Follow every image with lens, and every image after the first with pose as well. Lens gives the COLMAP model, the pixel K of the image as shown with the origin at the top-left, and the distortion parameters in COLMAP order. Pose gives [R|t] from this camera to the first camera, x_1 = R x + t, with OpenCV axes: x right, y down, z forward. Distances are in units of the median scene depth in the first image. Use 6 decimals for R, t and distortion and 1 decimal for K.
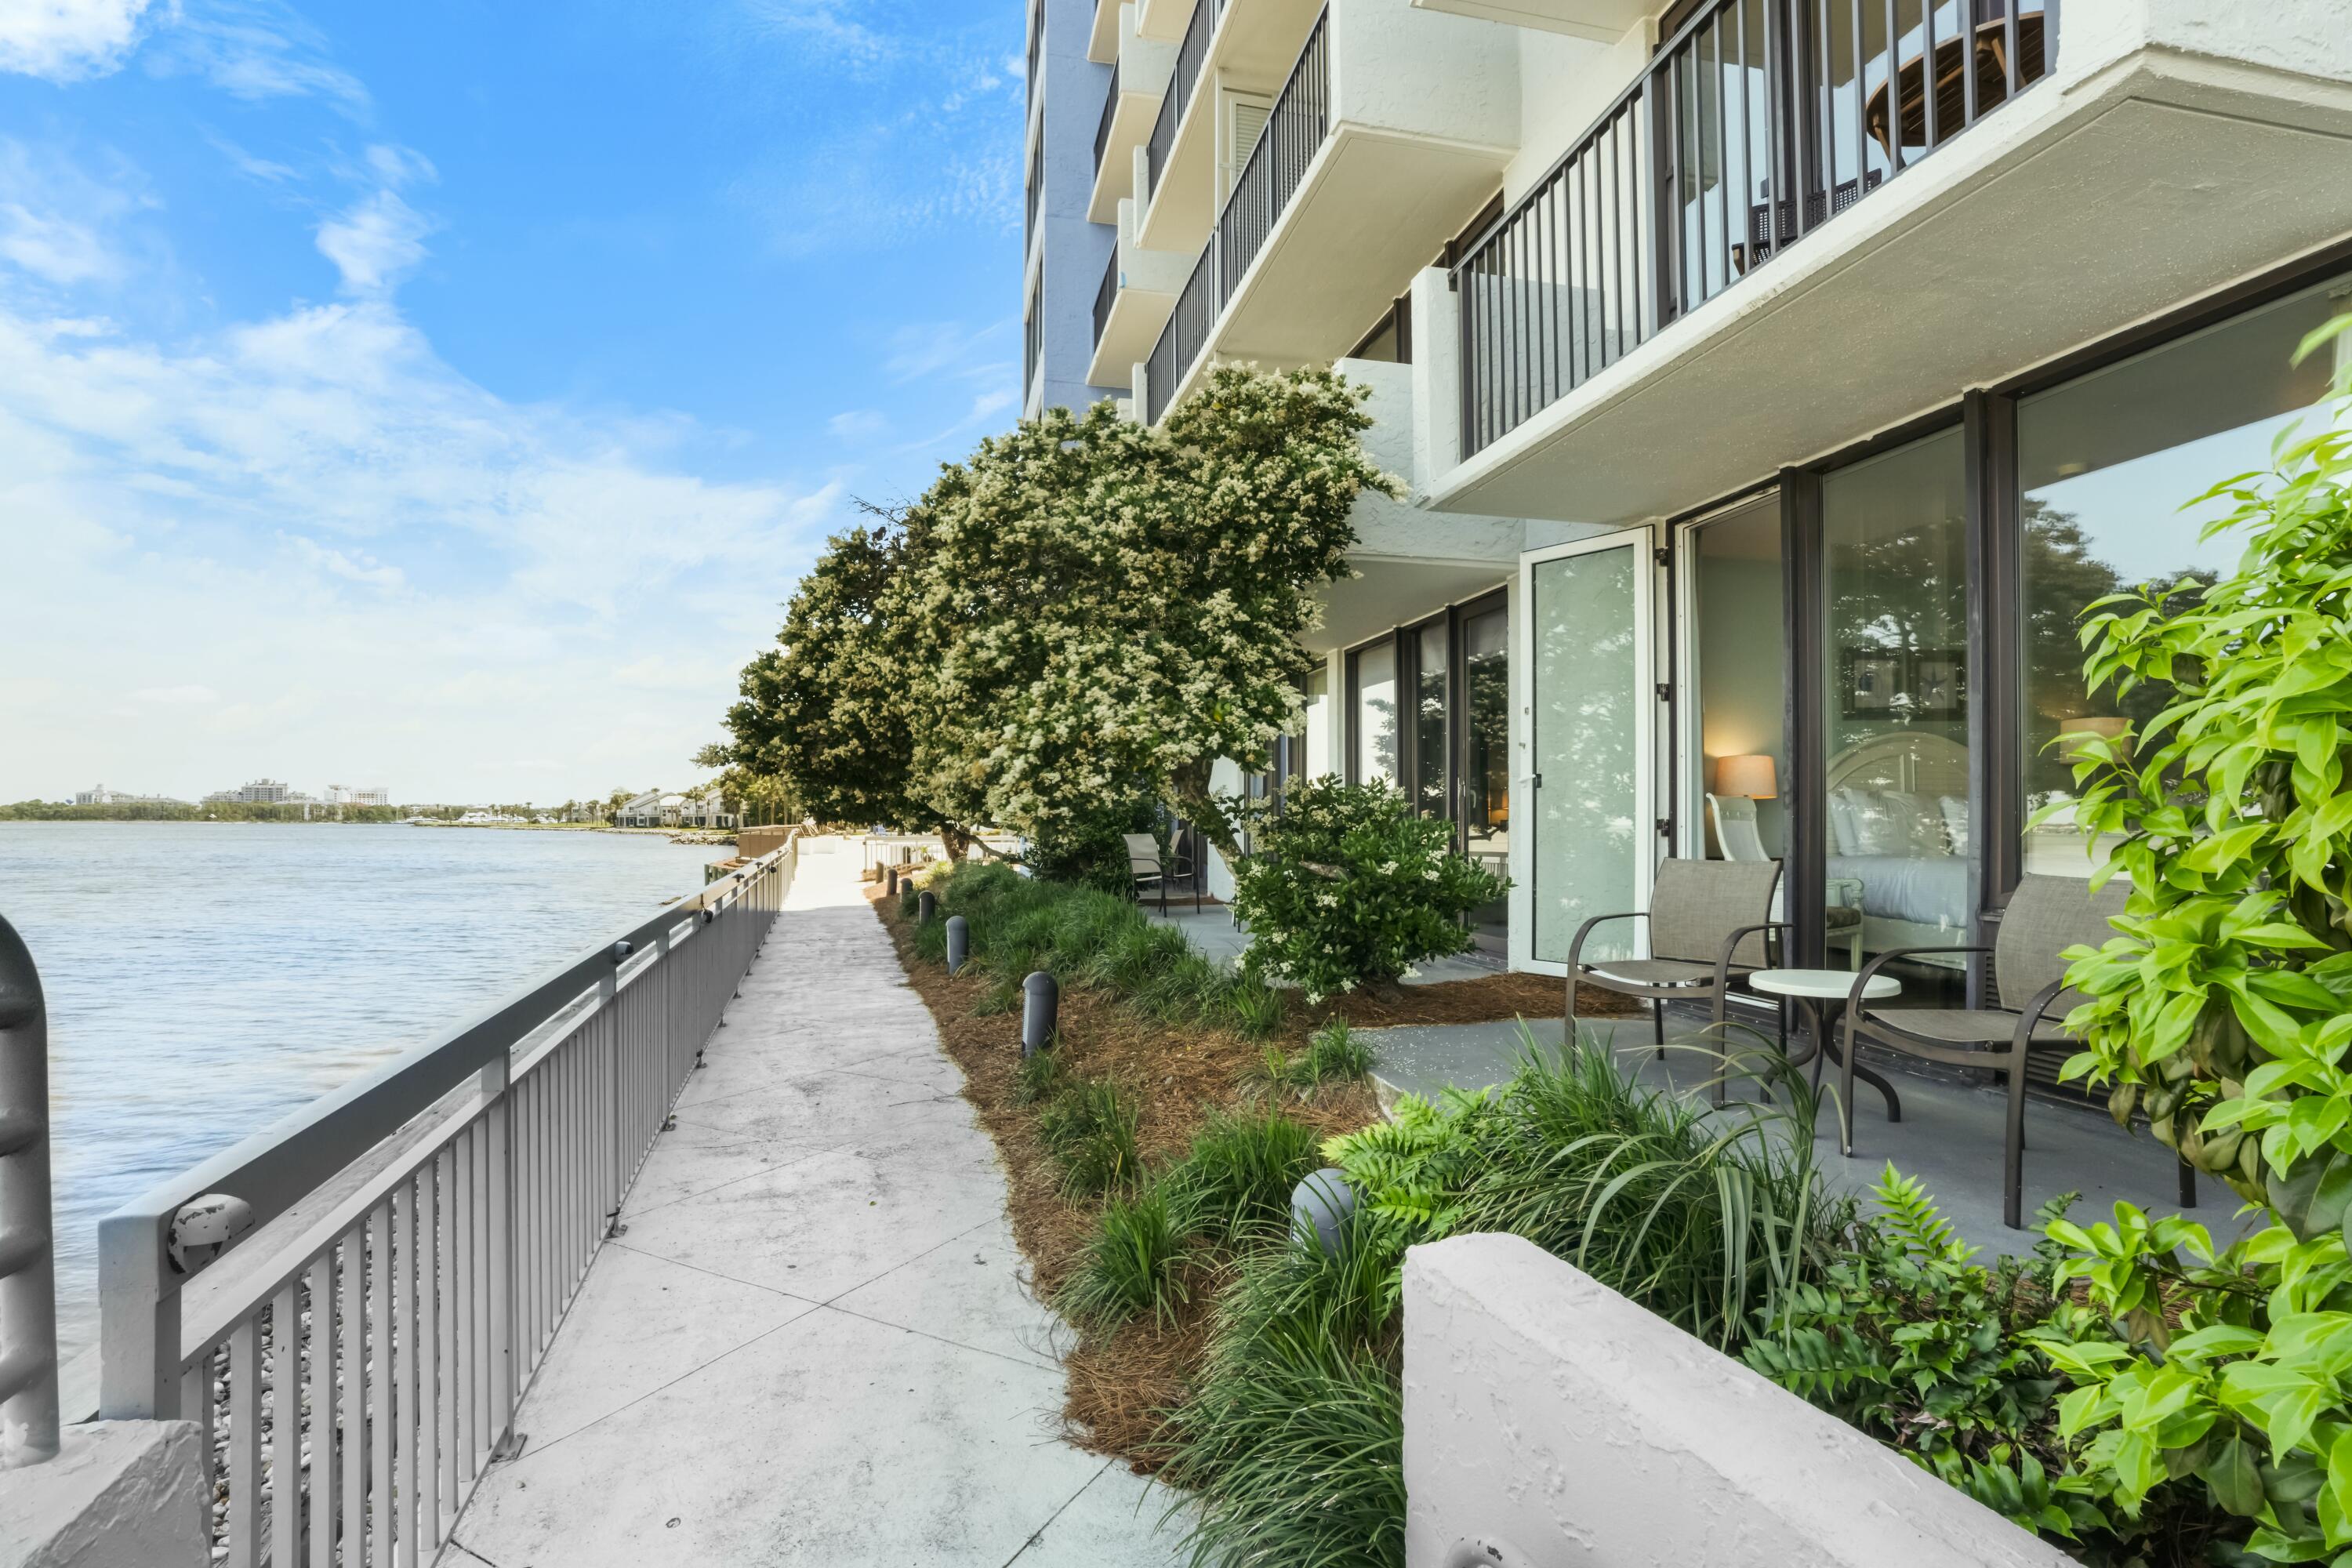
lens RADIAL K [[1121.7, 0, 1167.9], [0, 1121.7, 814.0], [0, 0, 1]] dist [-0.051522, 0.000428]
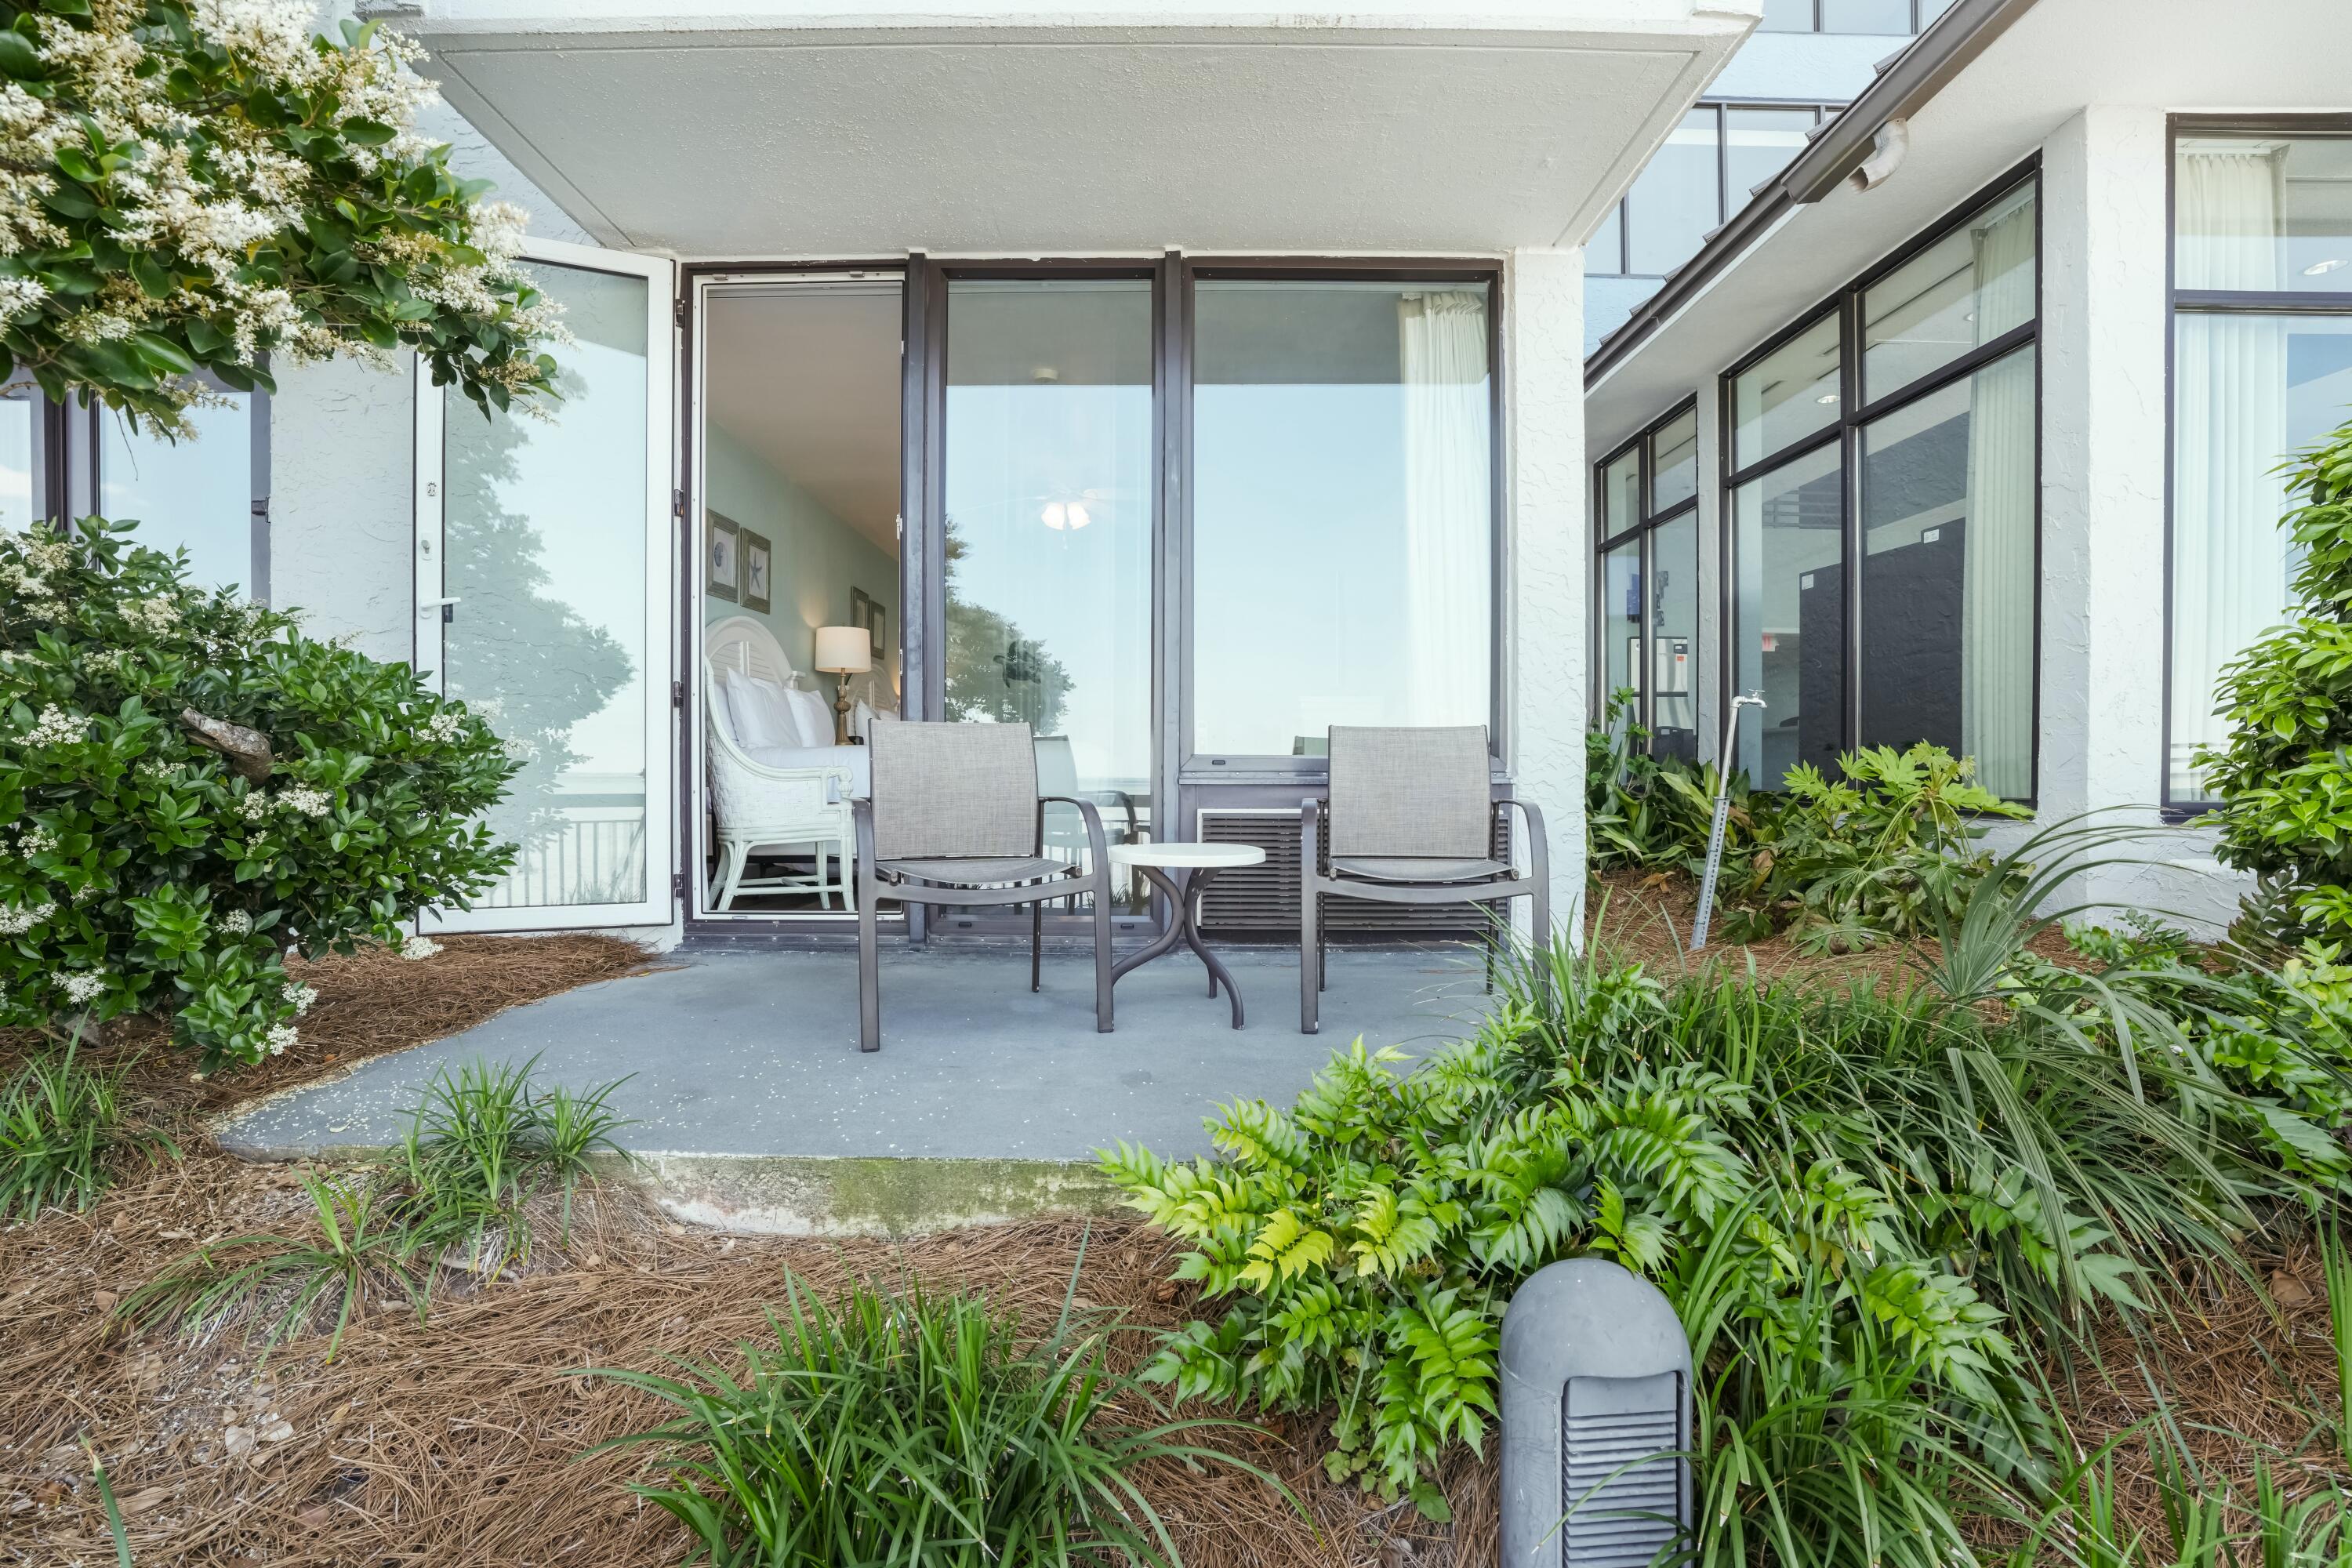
lens RADIAL K [[1121.7, 0, 1167.9], [0, 1121.7, 814.0], [0, 0, 1]] dist [-0.051522, 0.000428]
pose [[0.228623, -0.032129, 0.972985, -0.204775], [-0.017590, 0.999156, 0.037127, 0.066246], [-0.973356, -0.025603, 0.227865, 0.617269]]
